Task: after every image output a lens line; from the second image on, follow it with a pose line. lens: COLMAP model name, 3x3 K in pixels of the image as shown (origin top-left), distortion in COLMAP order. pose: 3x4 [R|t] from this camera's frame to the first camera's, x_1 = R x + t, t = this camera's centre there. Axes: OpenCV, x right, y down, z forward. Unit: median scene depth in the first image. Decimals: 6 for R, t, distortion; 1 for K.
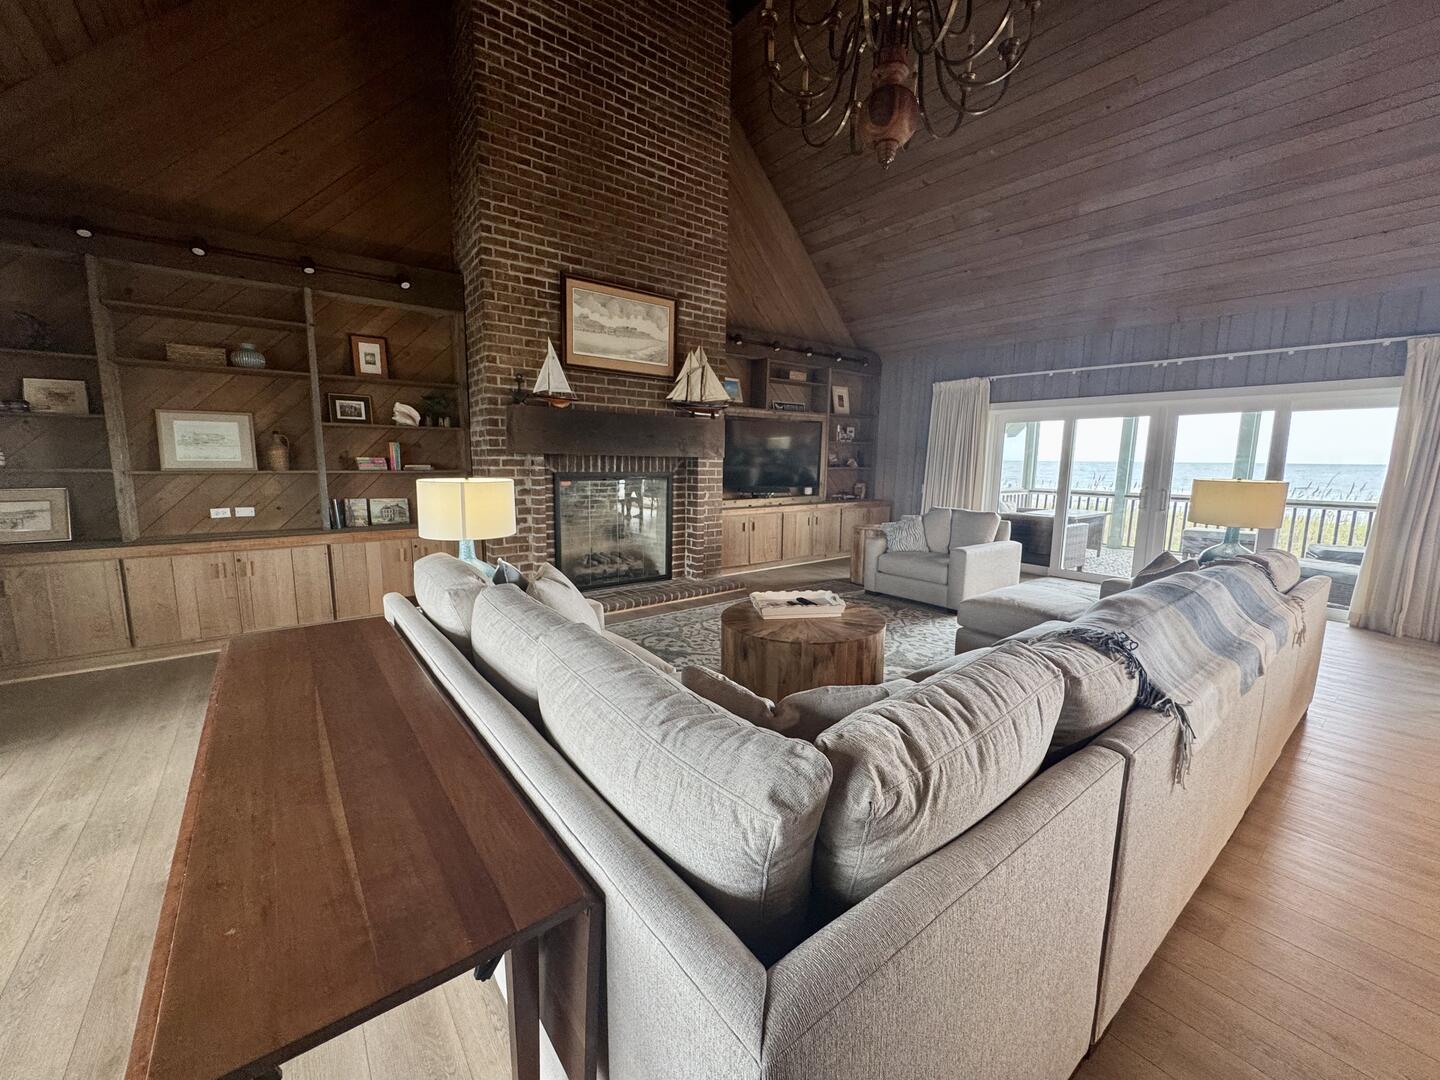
lens RADIAL K [[579.6, 0, 716.1], [0, 579.6, 540.9], [0, 0, 1]] dist [-0.004220, -0.000758]
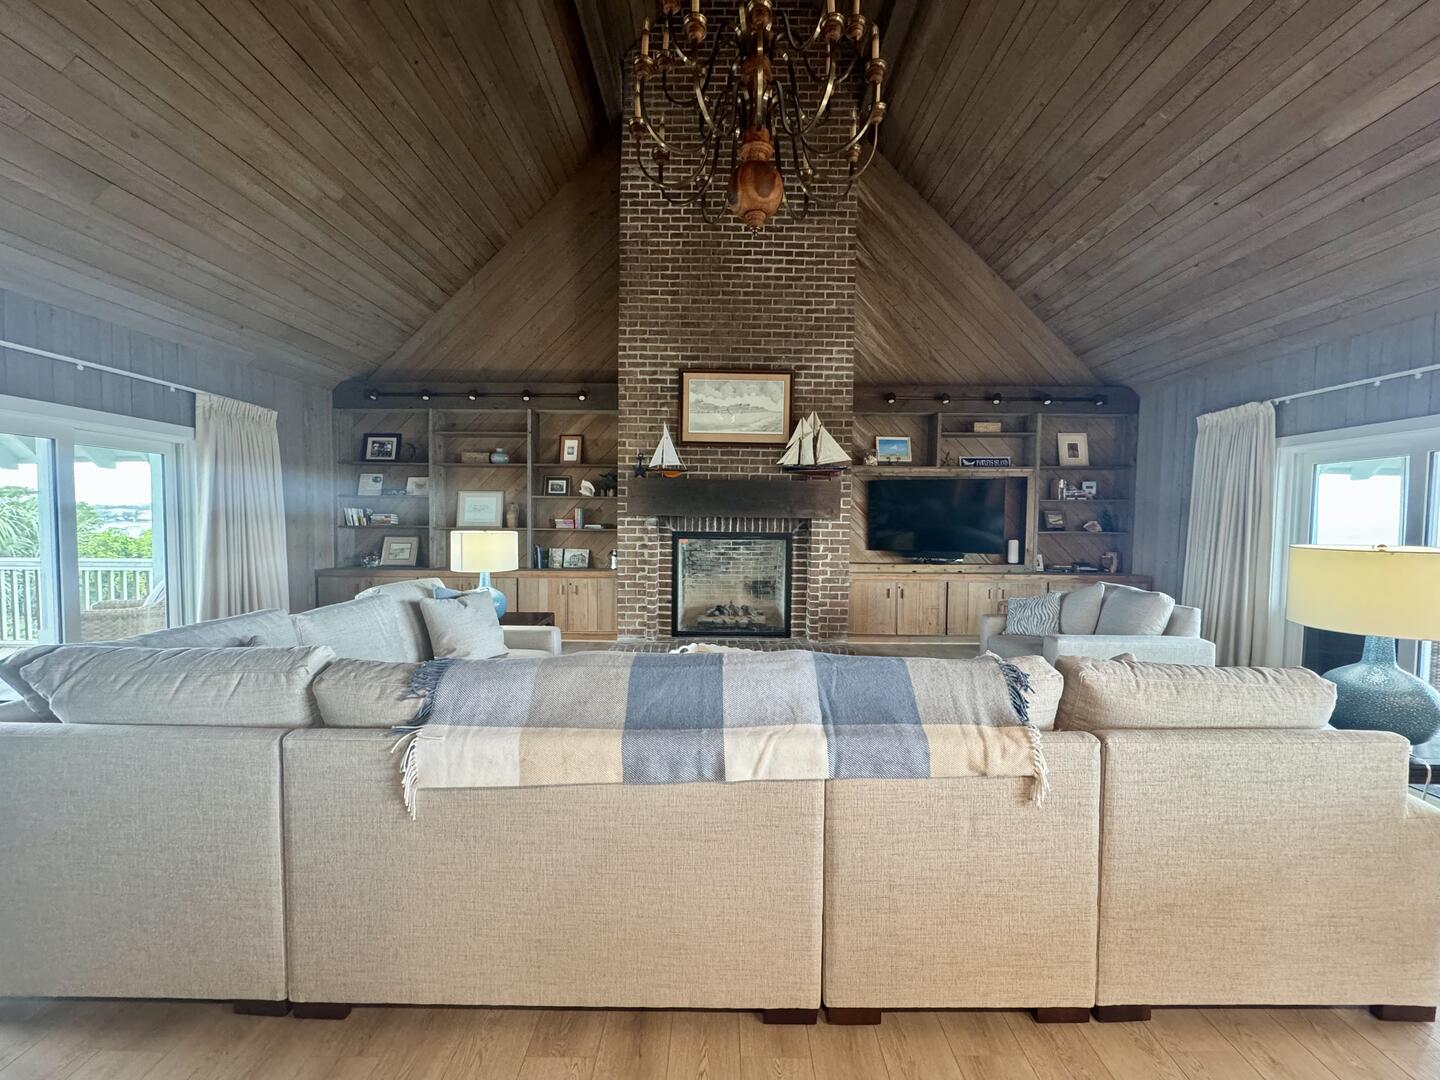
lens RADIAL K [[579.6, 0, 712.8], [0, 579.6, 541.0], [0, 0, 1]] dist [-0.004220, -0.000758]
pose [[0.782258, 0.016425, -0.622738, 0.491015], [-0.089194, 0.992306, -0.085869, -0.002945], [0.616537, 0.122716, 0.777704, 0.116750]]
